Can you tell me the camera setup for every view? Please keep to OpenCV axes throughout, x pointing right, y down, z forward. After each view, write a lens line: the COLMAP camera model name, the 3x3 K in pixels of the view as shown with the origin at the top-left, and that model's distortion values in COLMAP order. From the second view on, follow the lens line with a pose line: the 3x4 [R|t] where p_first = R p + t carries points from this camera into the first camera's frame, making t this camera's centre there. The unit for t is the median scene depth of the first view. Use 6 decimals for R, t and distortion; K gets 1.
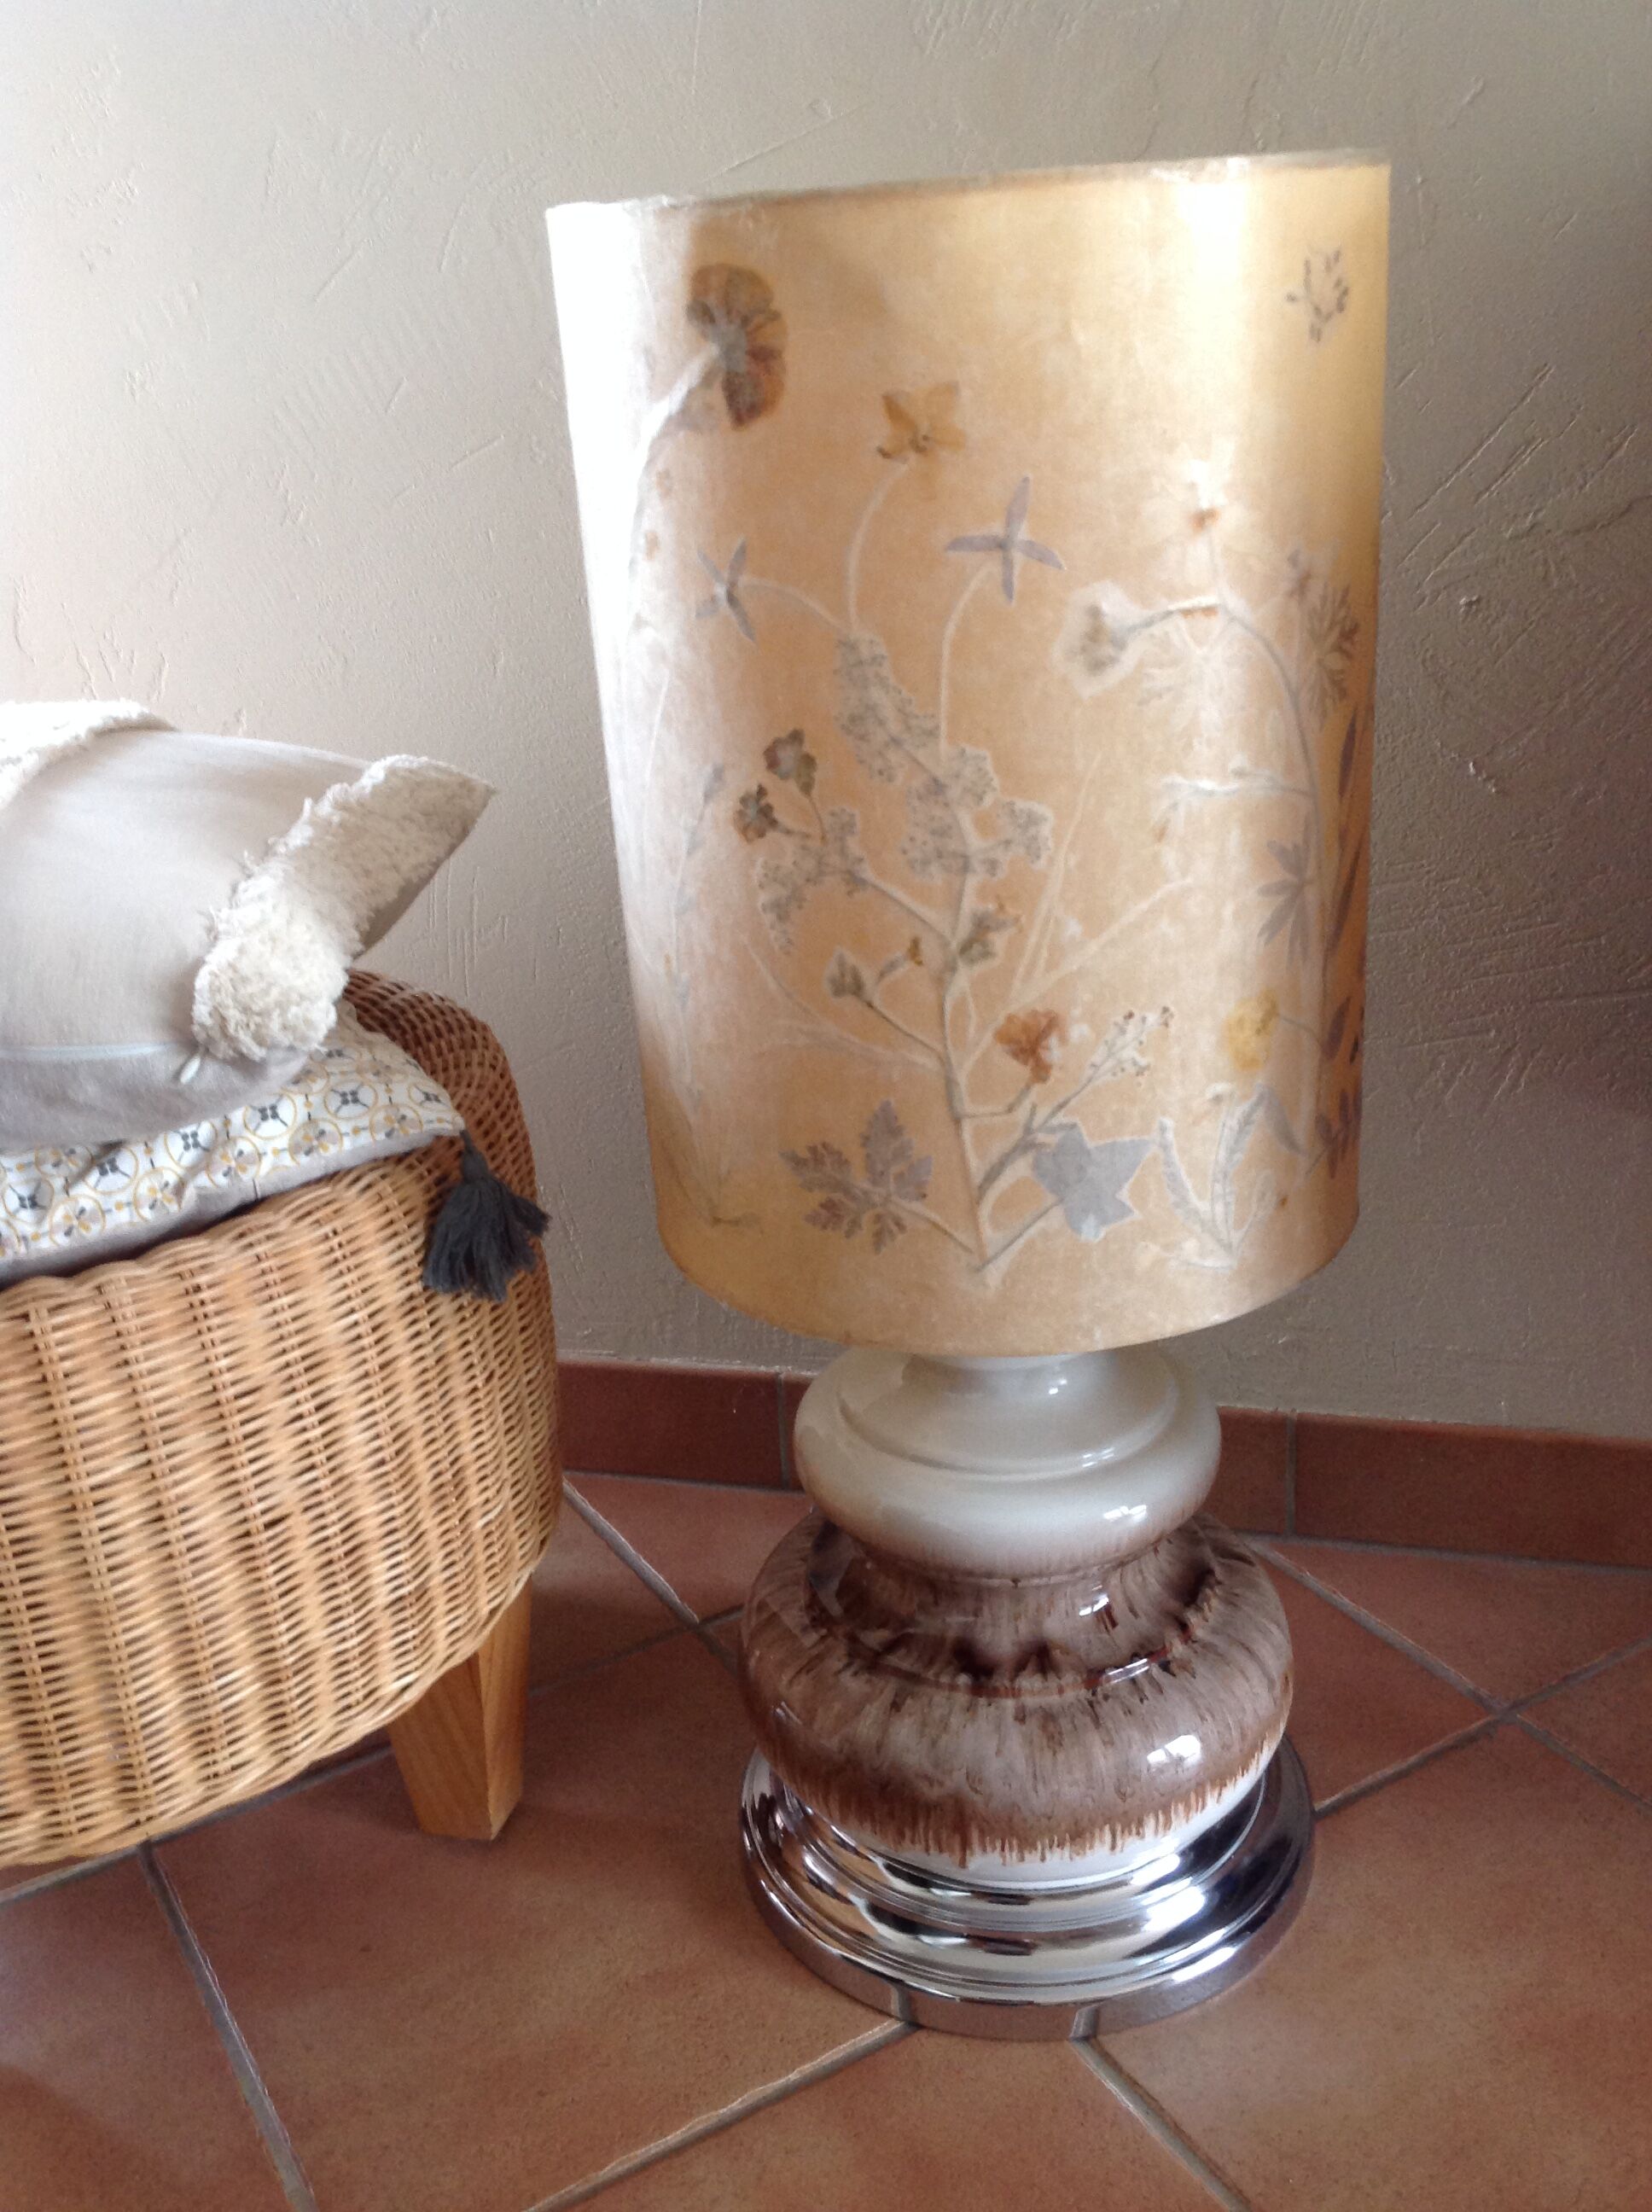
lens RADIAL K [[2120.2, 0, 802.0], [0, 2120.2, 1124.5], [0, 0, 1]] dist [0.157920, -0.316660]
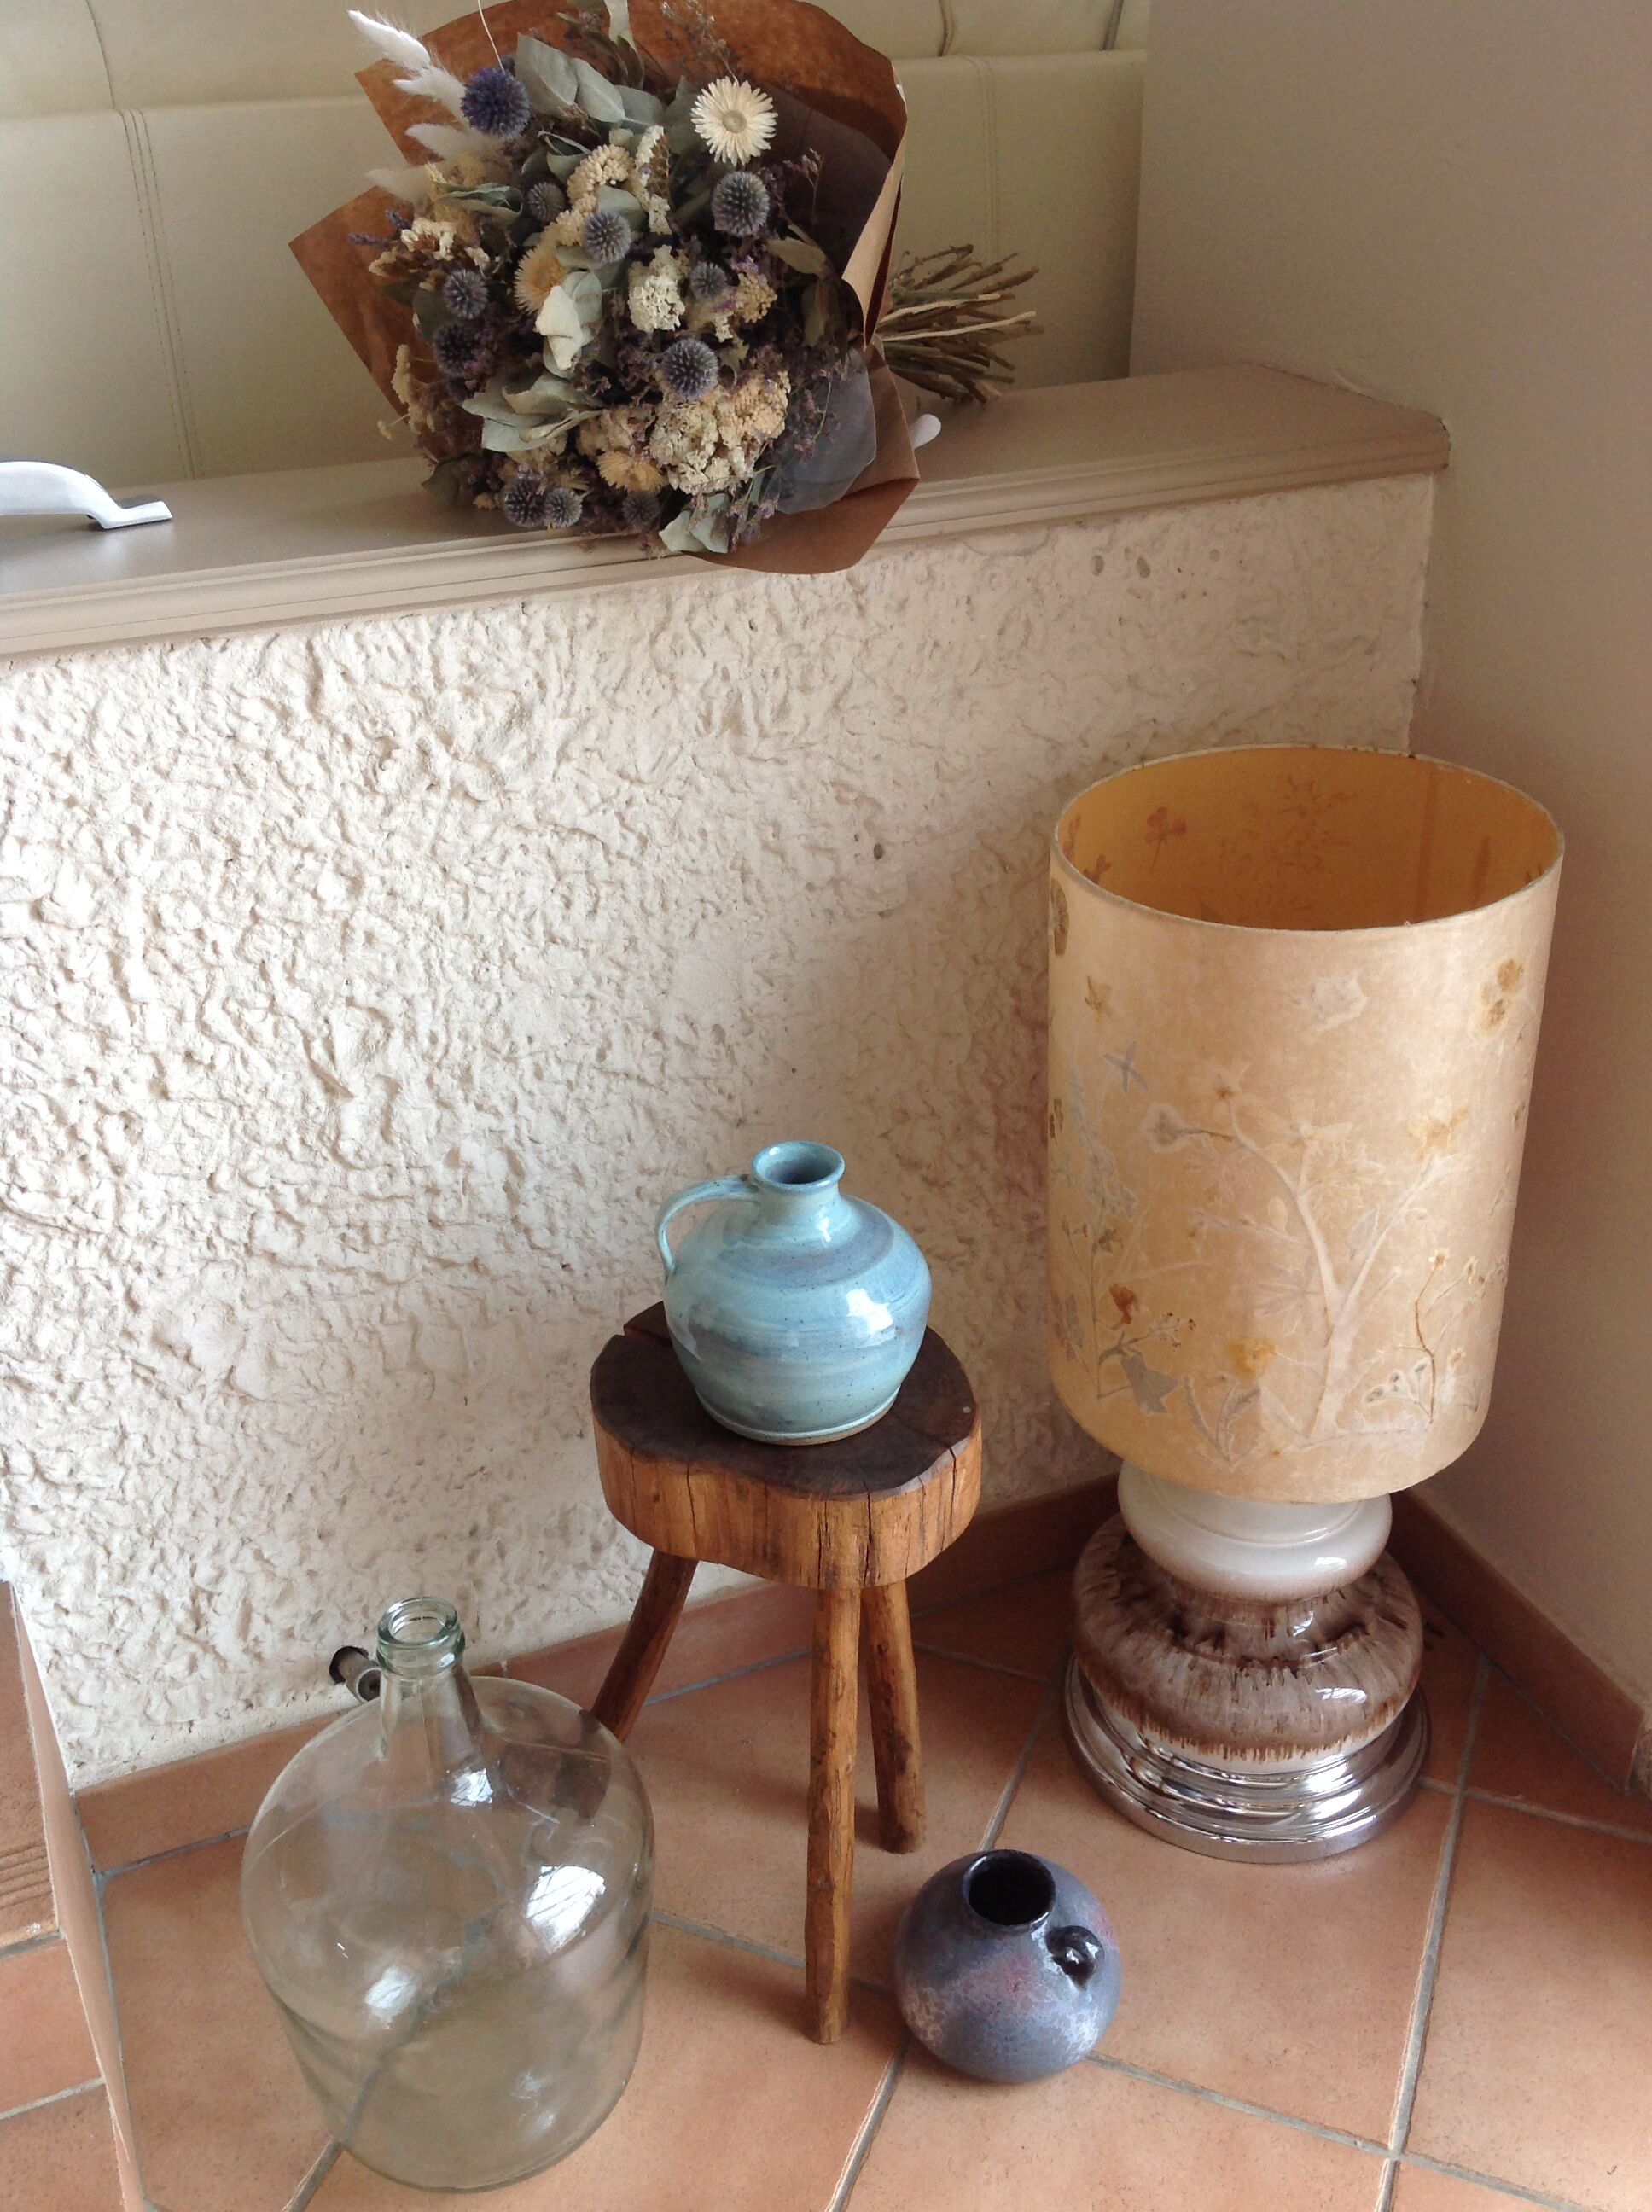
lens RADIAL K [[2113.1, 0, 826.0], [0, 2113.1, 1106.0], [0, 0, 1]] dist [0.137642, -0.323066]
pose [[0.660739, 0.406503, -0.631014, 1.012510], [-0.290605, 0.913639, 0.284276, -0.630875], [0.692078, -0.004456, 0.721809, -0.479069]]
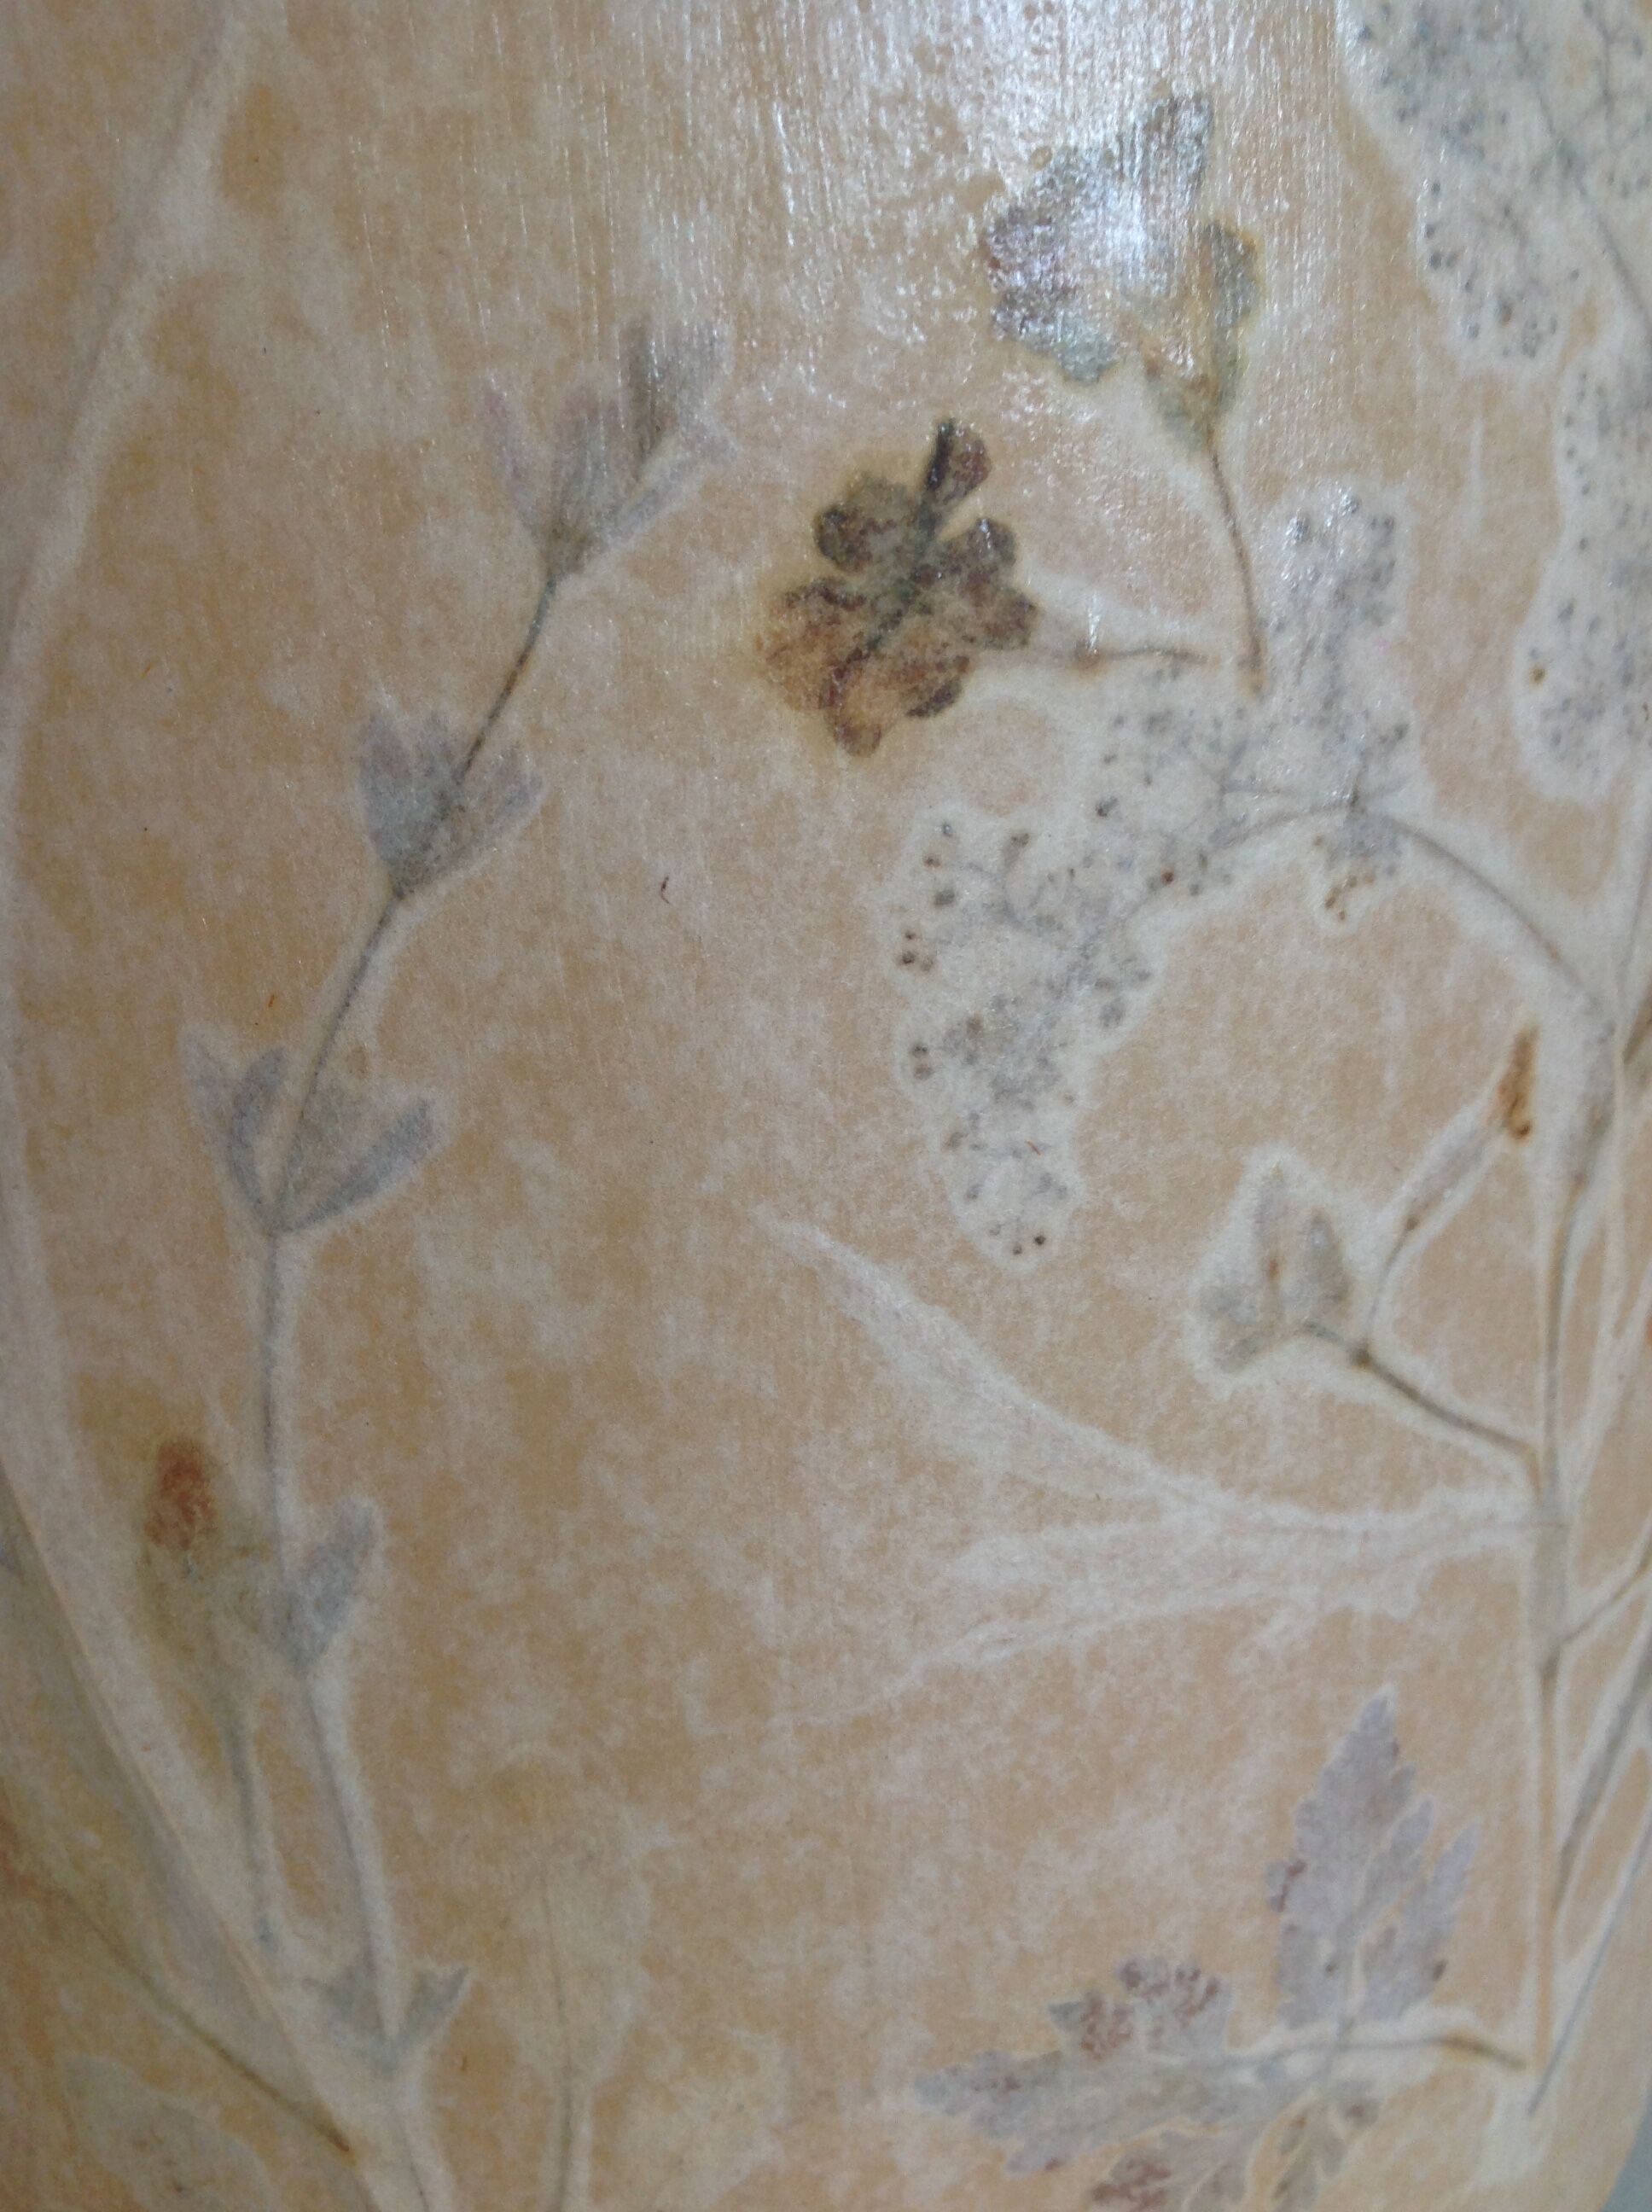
lens RADIAL K [[2113.1, 0, 826.0], [0, 2113.1, 1106.0], [0, 0, 1]] dist [0.137642, -0.323066]
pose [[0.648168, -0.212962, 0.731112, -0.179190], [0.277588, 0.960113, 0.033571, -0.108971], [-0.709100, 0.181188, 0.681431, 0.879113]]
